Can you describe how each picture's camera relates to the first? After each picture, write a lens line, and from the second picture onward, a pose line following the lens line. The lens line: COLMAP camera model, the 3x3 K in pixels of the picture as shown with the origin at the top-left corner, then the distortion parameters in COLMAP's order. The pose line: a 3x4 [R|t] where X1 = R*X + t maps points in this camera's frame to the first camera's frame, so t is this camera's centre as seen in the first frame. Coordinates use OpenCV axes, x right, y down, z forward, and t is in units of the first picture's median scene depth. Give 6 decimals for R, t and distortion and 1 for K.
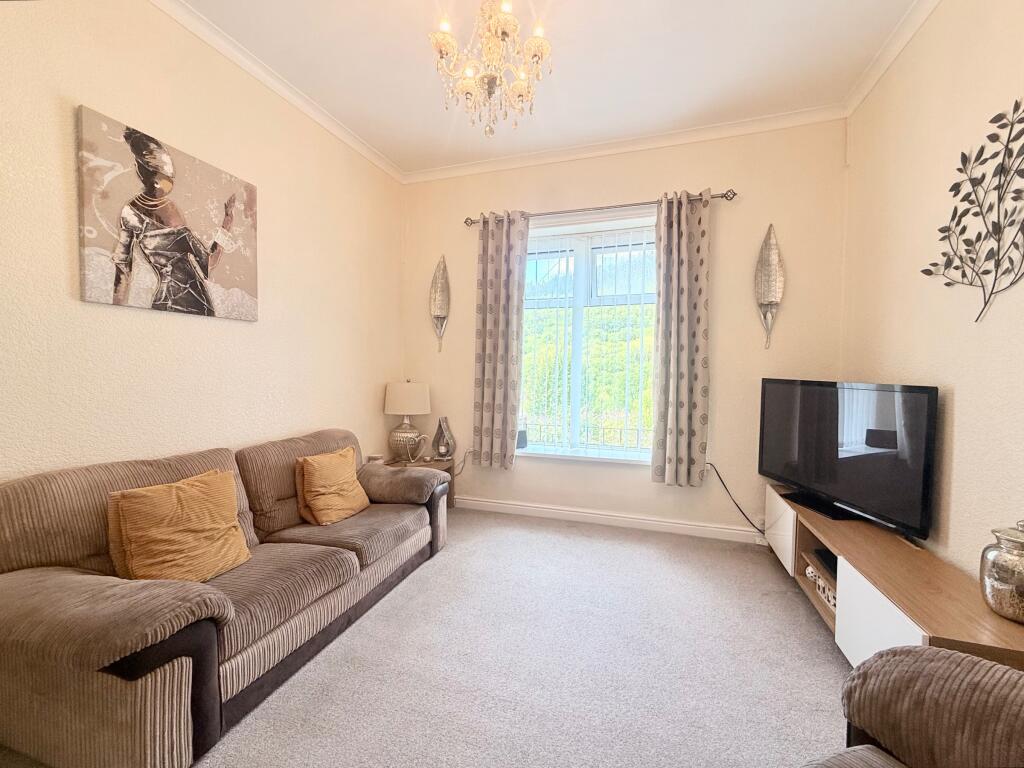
lens RADIAL K [[412.5, 0, 508.8], [0, 412.5, 386.1], [0, 0, 1]] dist [-0.000006, 0.000366]
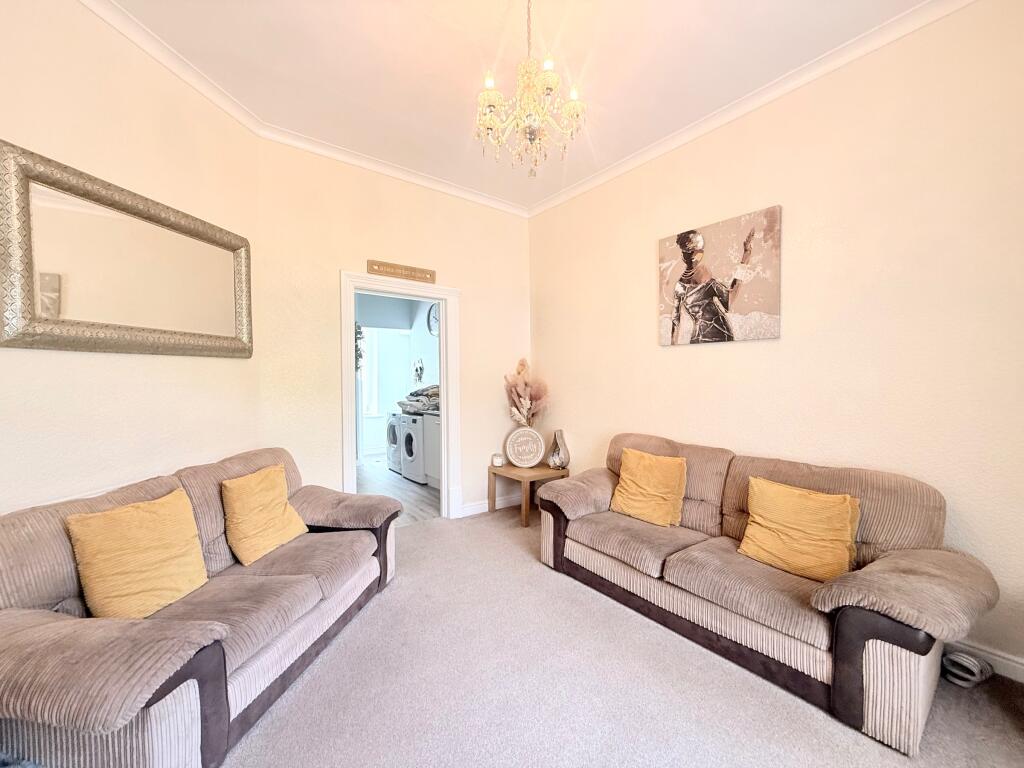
lens RADIAL K [[412.5, 0, 509.7], [0, 412.5, 383.4], [0, 0, 1]] dist [-0.000006, 0.000366]
pose [[-0.551456, 0.017817, -0.834013, 0.765886], [-0.032505, 0.998554, 0.042825, -0.086651], [0.833570, 0.050726, -0.550080, 1.305521]]
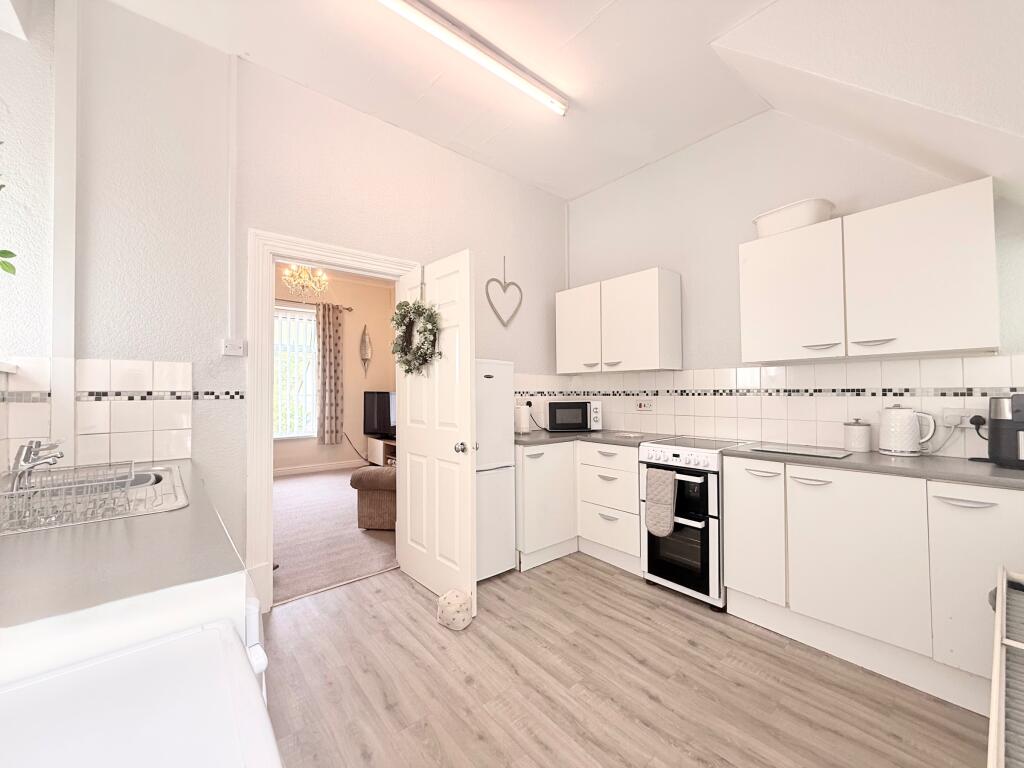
lens RADIAL K [[412.5, 0, 511.1], [0, 412.5, 386.7], [0, 0, 1]] dist [-0.000006, 0.000366]
pose [[0.509898, 0.001780, 0.860233, -0.677670], [0.037456, 0.999004, -0.024269, 0.028746], [-0.859419, 0.044596, 0.509323, -0.623784]]
